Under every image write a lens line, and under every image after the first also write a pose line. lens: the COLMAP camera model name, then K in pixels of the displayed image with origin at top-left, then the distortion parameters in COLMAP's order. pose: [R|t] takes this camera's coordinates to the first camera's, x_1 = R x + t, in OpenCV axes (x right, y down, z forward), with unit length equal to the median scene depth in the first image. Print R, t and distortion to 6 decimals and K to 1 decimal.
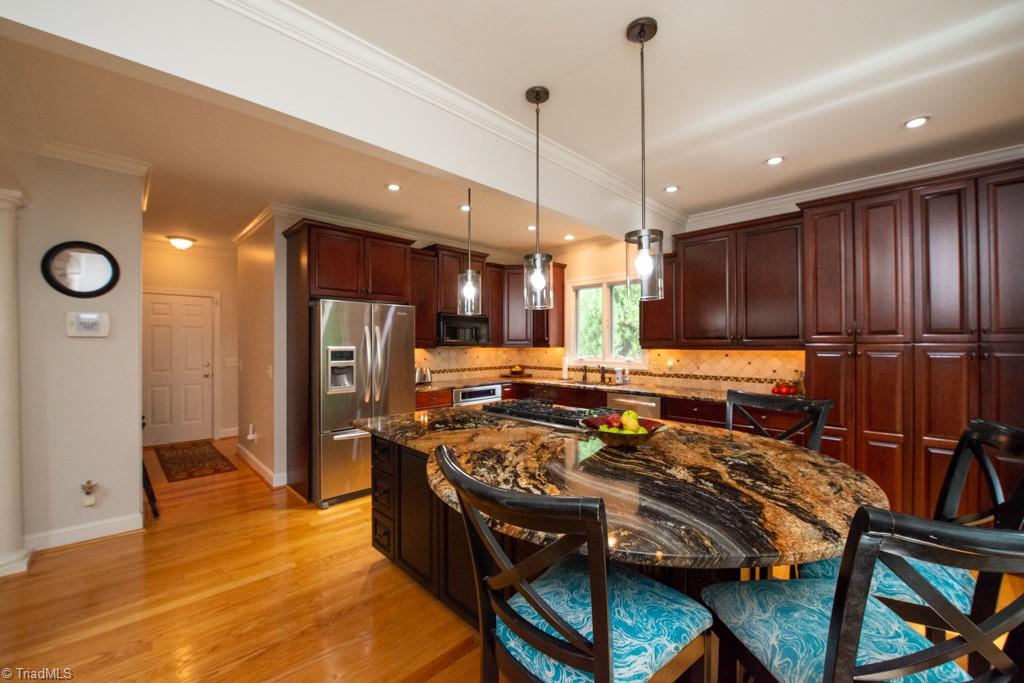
lens RADIAL K [[406.6, 0, 512.0], [0, 406.6, 341.5], [0, 0, 1]] dist [-0.021107, -0.000512]
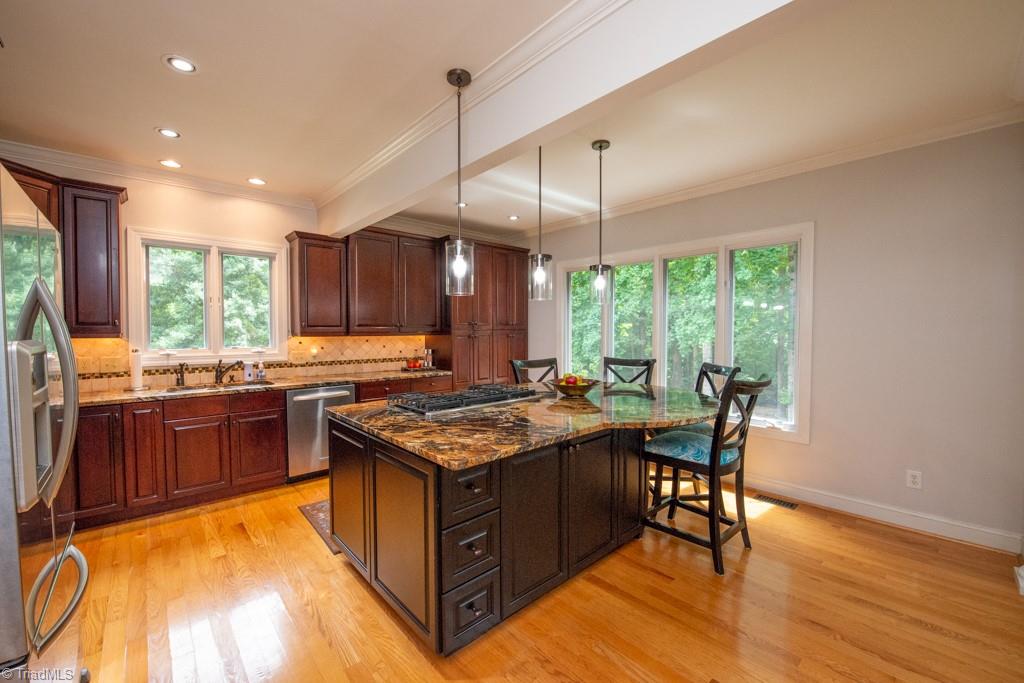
lens RADIAL K [[406.6, 0, 512.0], [0, 406.6, 341.5], [0, 0, 1]] dist [-0.021107, -0.000512]
pose [[0.030690, -0.026664, 0.999173, -0.543494], [-0.003810, 0.999634, 0.026794, 0.003743], [-0.999522, -0.004629, 0.030577, 0.506172]]
